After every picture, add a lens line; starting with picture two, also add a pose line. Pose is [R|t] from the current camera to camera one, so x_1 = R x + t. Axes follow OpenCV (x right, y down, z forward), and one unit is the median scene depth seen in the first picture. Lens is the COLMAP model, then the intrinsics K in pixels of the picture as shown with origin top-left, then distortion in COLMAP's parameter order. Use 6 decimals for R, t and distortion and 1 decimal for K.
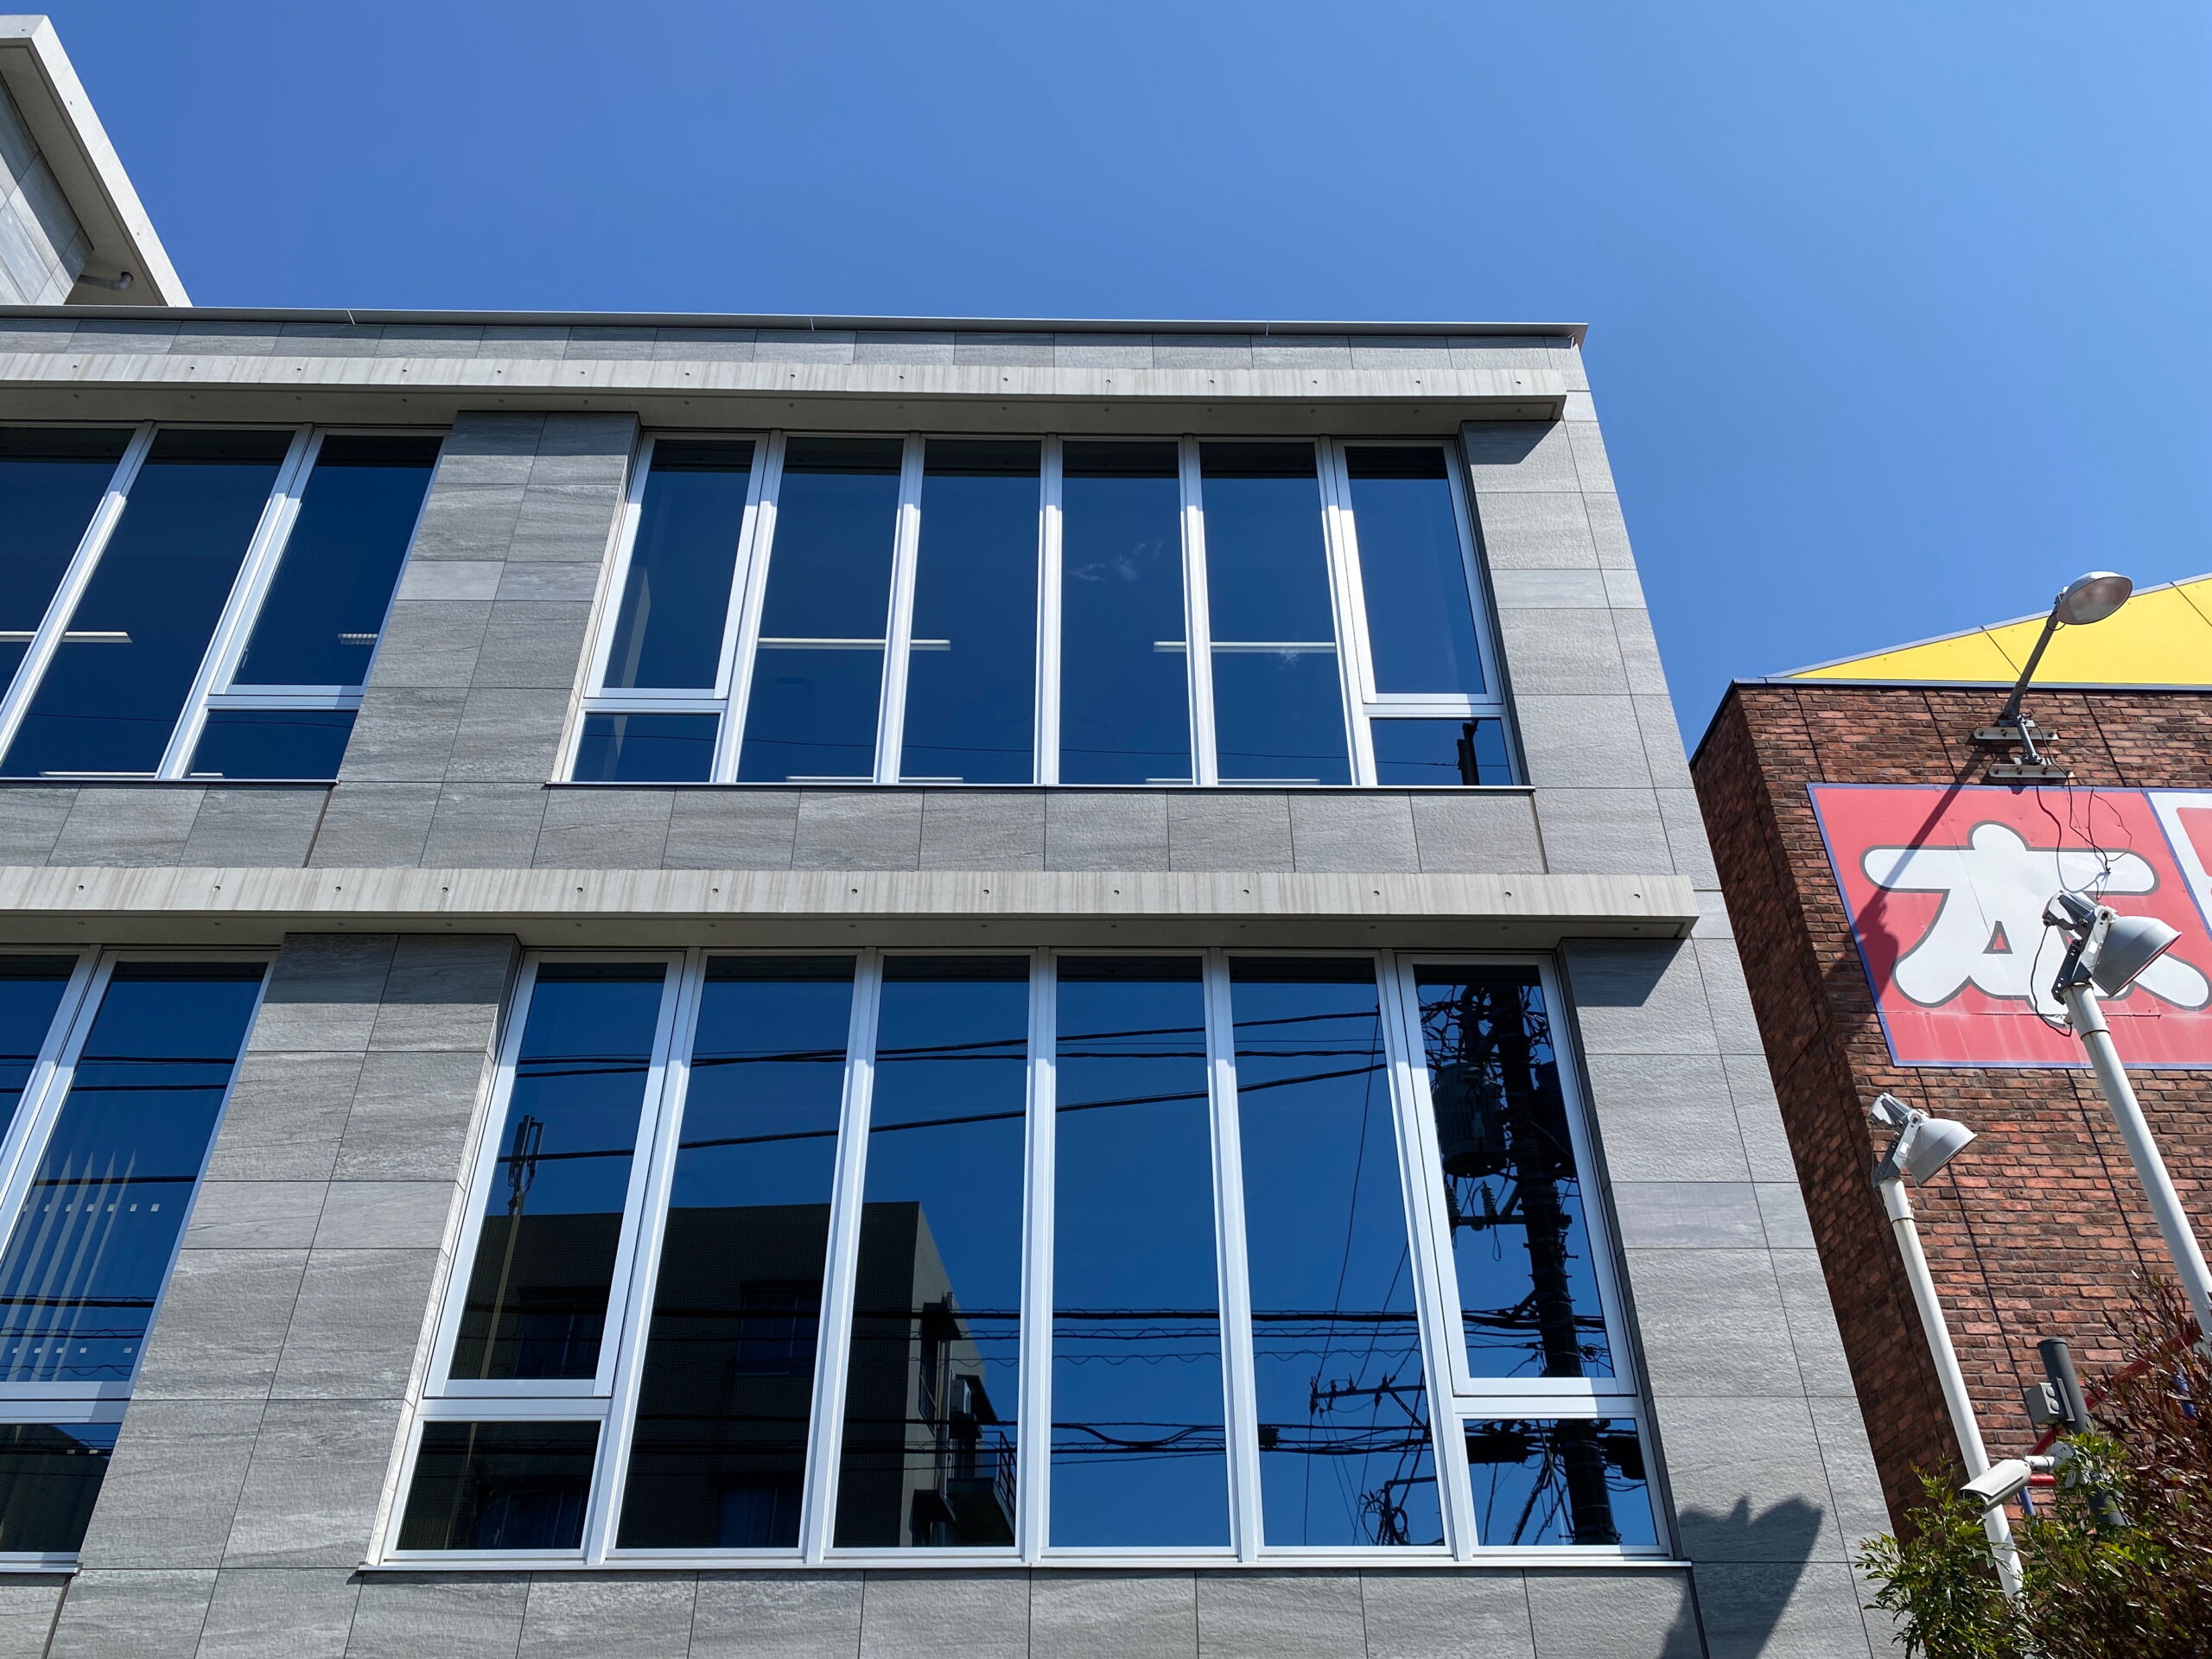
lens RADIAL K [[1682.8, 0, 1103.3], [0, 1682.8, 821.3], [0, 0, 1]] dist [0.043183, -0.024183]
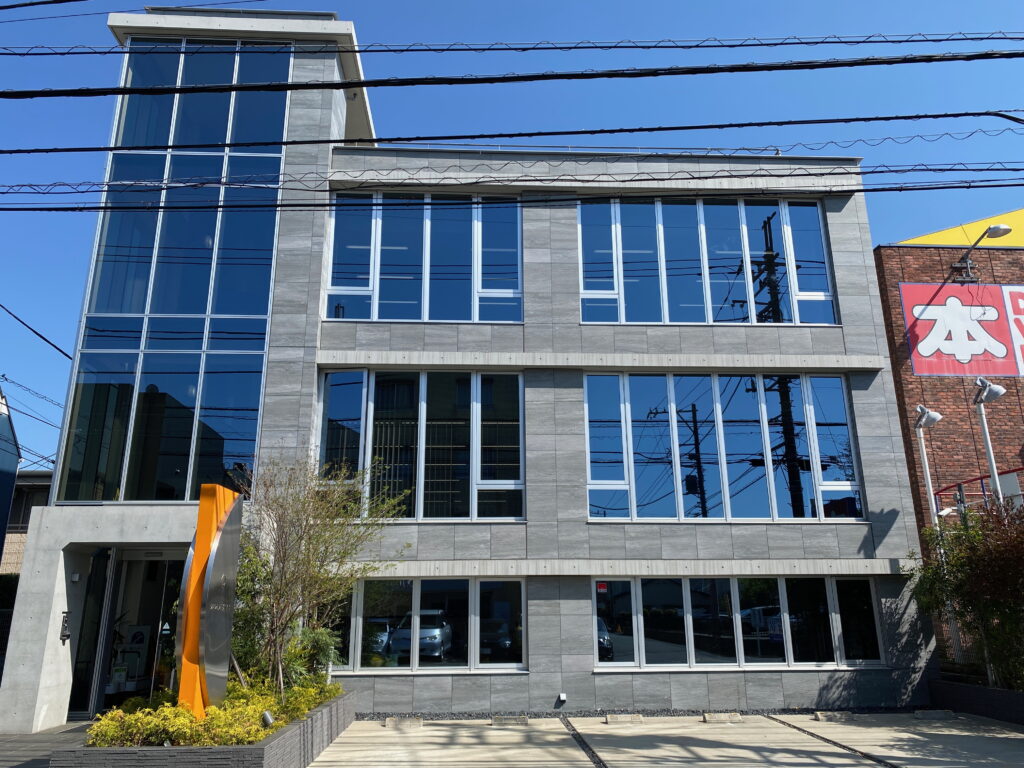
lens RADIAL K [[779.0, 0, 510.7], [0, 779.0, 380.2], [0, 0, 1]] dist [0.043183, -0.024183]
pose [[0.999443, 0.008206, 0.032358, -0.533299], [-0.018113, 0.947523, 0.319175, -0.447967], [-0.028041, -0.319583, 0.947143, -0.658526]]
